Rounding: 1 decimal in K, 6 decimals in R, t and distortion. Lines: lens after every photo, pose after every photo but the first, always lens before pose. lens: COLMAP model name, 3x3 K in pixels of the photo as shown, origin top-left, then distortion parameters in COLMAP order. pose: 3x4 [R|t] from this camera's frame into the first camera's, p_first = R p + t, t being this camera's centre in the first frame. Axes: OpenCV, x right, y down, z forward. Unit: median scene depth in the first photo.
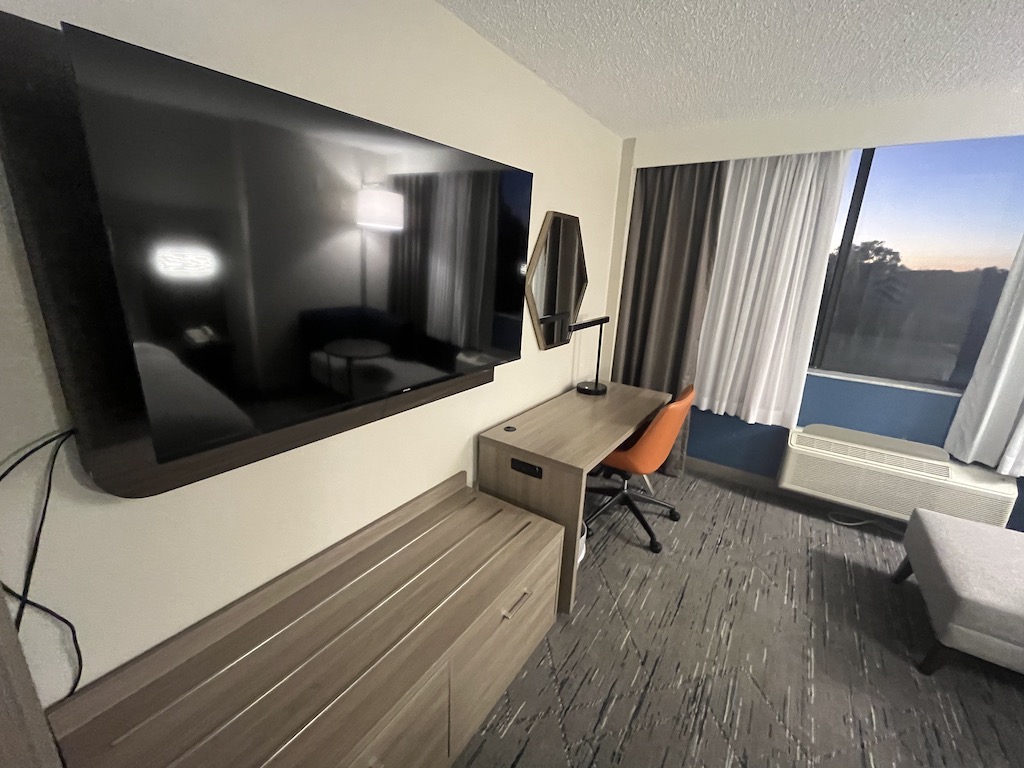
lens RADIAL K [[420.9, 0, 512.0], [0, 420.9, 384.0], [0, 0, 1]] dist [-0.004912, -0.000458]
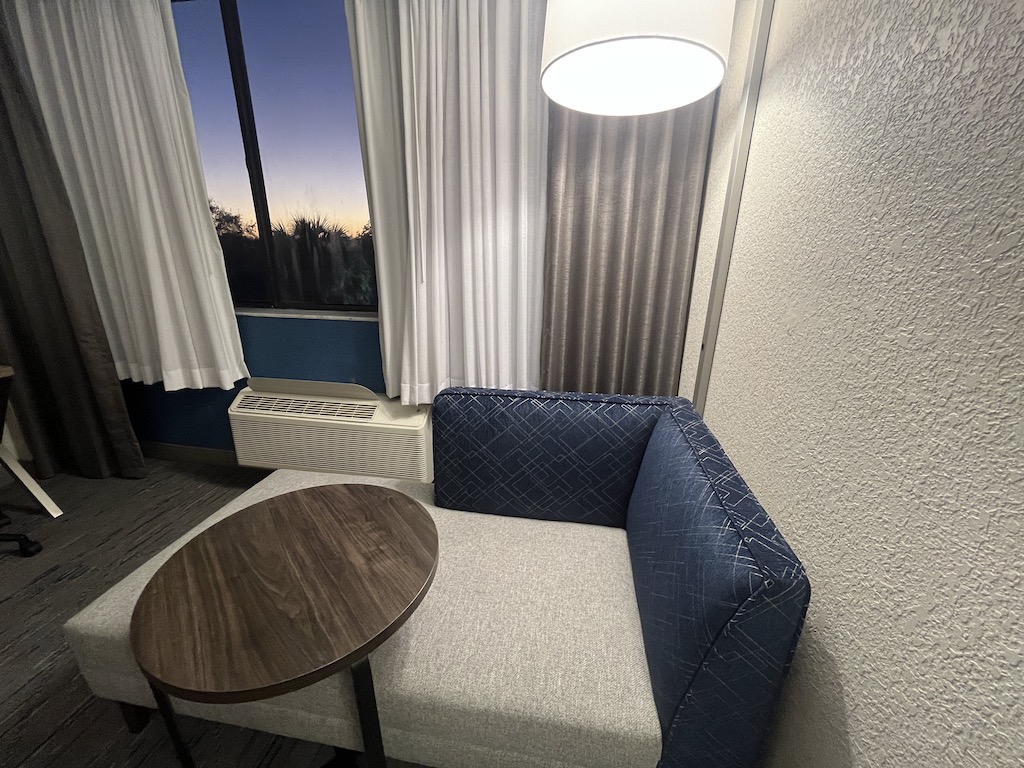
lens RADIAL K [[420.9, 0, 512.0], [0, 420.9, 384.0], [0, 0, 1]] dist [-0.004912, -0.000458]
pose [[0.915842, -0.161848, 0.367476, 0.944309], [0.144761, 0.986711, 0.073799, 0.125569], [-0.374537, -0.014392, 0.927100, 0.107152]]
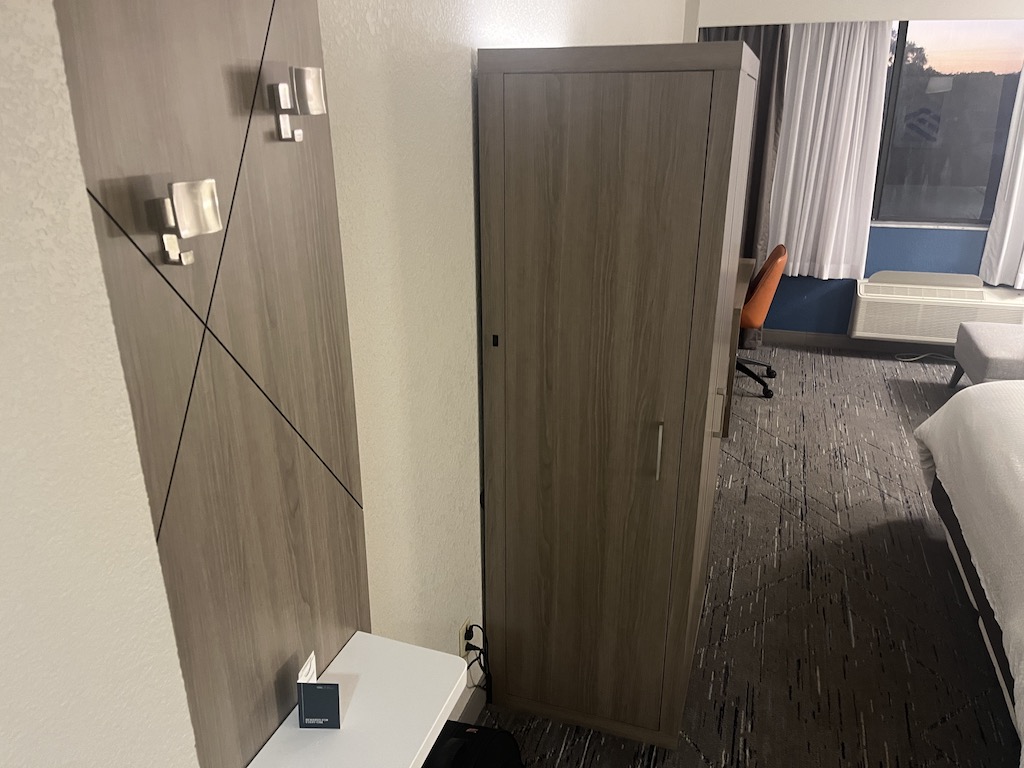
lens RADIAL K [[775.7, 0, 508.0], [0, 775.7, 394.1], [0, 0, 1]] dist [0.009921, -0.001810]
pose [[0.962830, -0.145395, 0.227636, -0.750627], [0.124723, 0.986854, 0.102779, 0.086630], [-0.239587, -0.070568, 0.968307, -0.786906]]
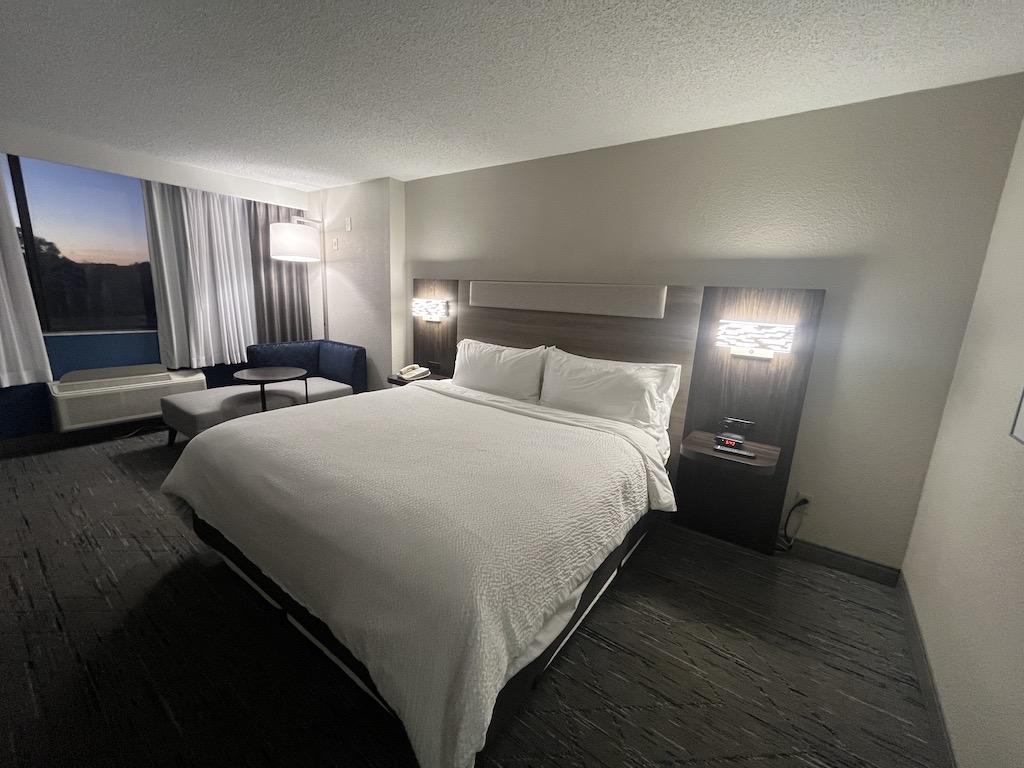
lens RADIAL K [[420.9, 0, 512.0], [0, 420.9, 384.0], [0, 0, 1]] dist [-0.004912, -0.000458]
pose [[0.039761, -0.250391, 0.967328, -0.480795], [0.236166, 0.943020, 0.234392, 0.157569], [-0.970899, 0.219130, 0.096629, -0.436794]]
